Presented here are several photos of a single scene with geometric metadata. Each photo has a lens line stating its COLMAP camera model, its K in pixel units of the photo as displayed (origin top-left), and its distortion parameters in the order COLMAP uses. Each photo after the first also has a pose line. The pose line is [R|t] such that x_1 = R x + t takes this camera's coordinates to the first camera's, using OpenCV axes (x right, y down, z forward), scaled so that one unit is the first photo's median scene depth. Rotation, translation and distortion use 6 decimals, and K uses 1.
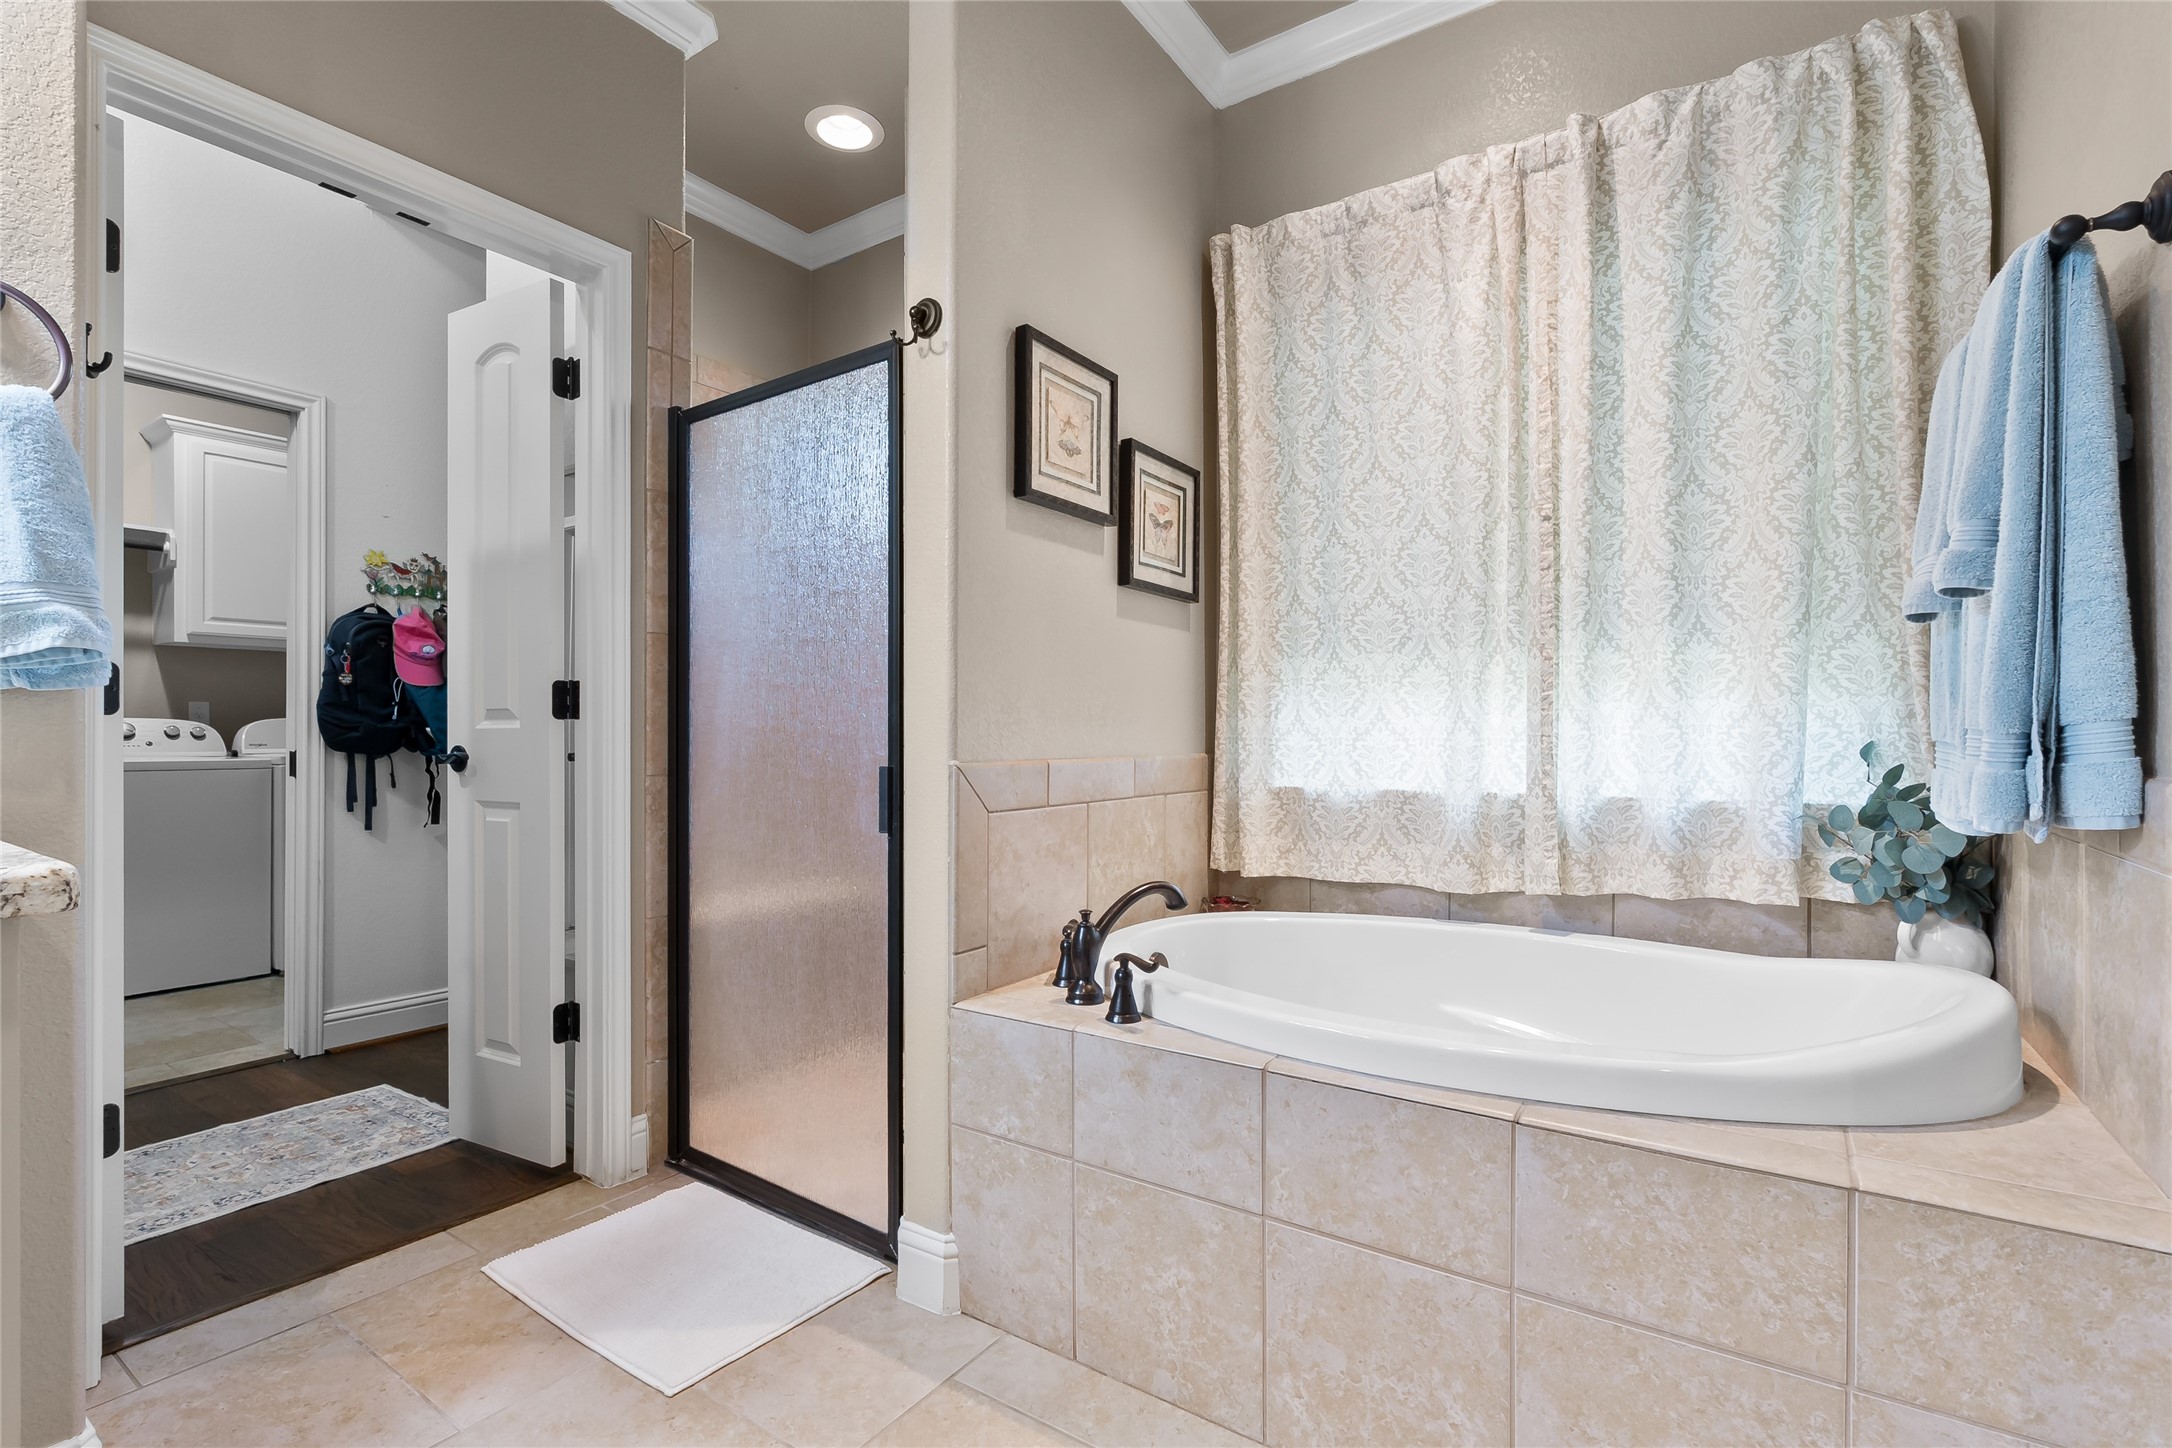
lens RADIAL K [[1002.3, 0, 1071.3], [0, 1002.3, 732.0], [0, 0, 1]] dist [-0.003748, -0.000514]
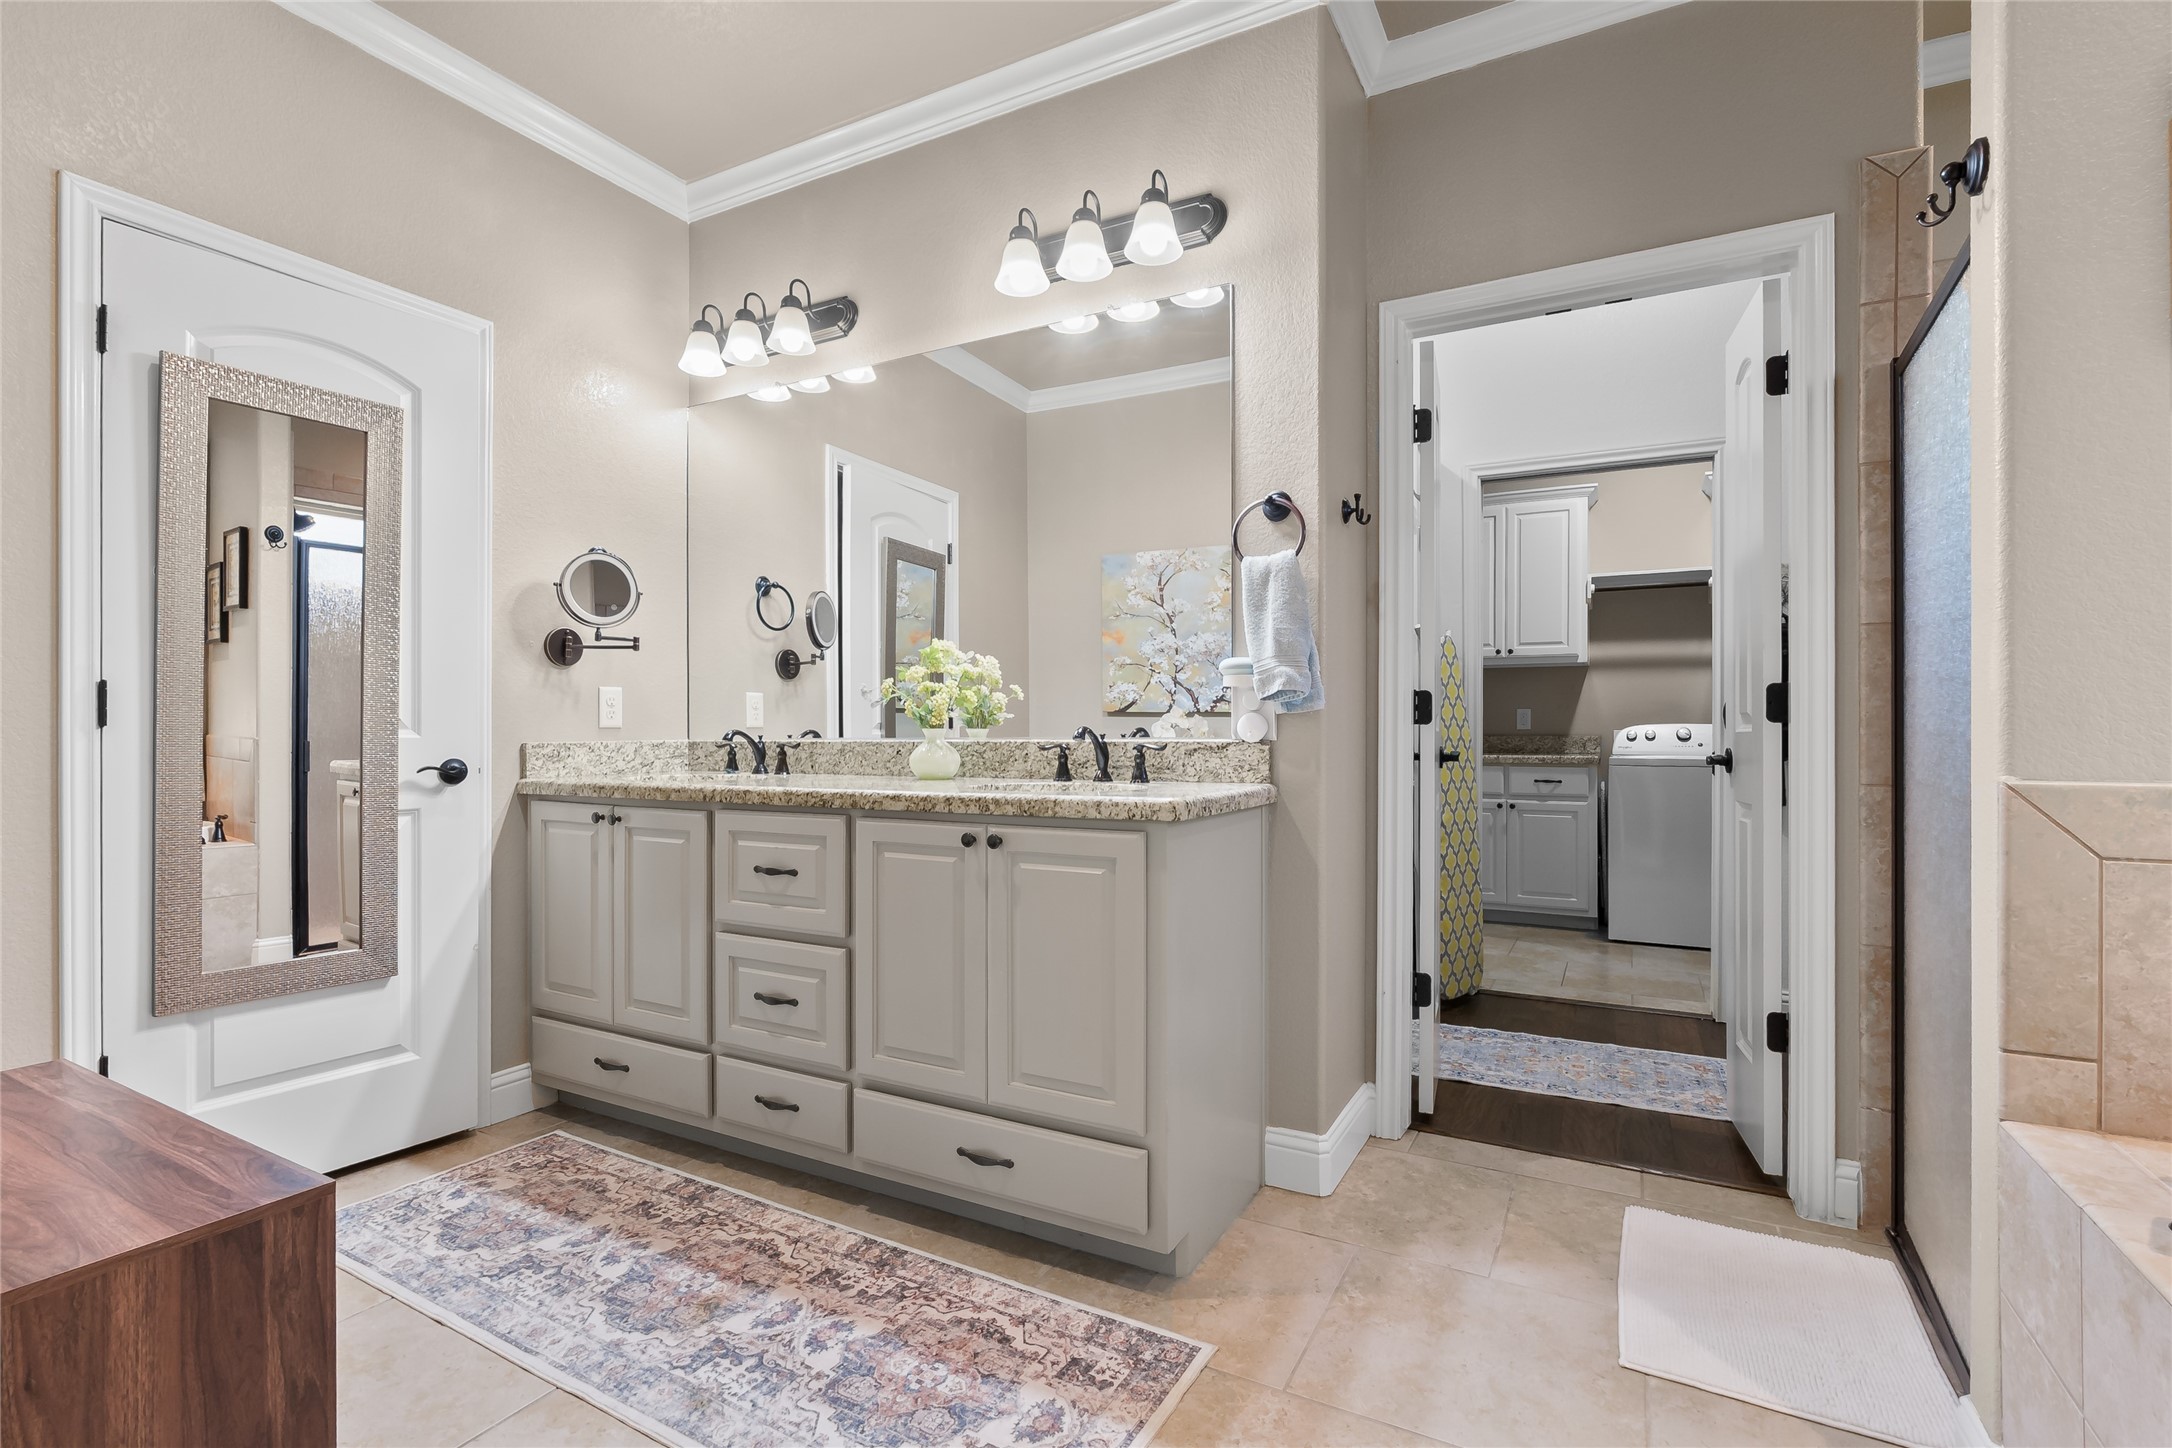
lens RADIAL K [[1002.3, 0, 1076.9], [0, 1002.3, 730.2], [0, 0, 1]] dist [-0.003748, -0.000514]
pose [[0.102339, -0.005680, -0.994733, 0.398362], [0.000535, 0.999984, -0.005655, 0.000053], [0.994749, 0.000046, 0.102340, 0.216243]]
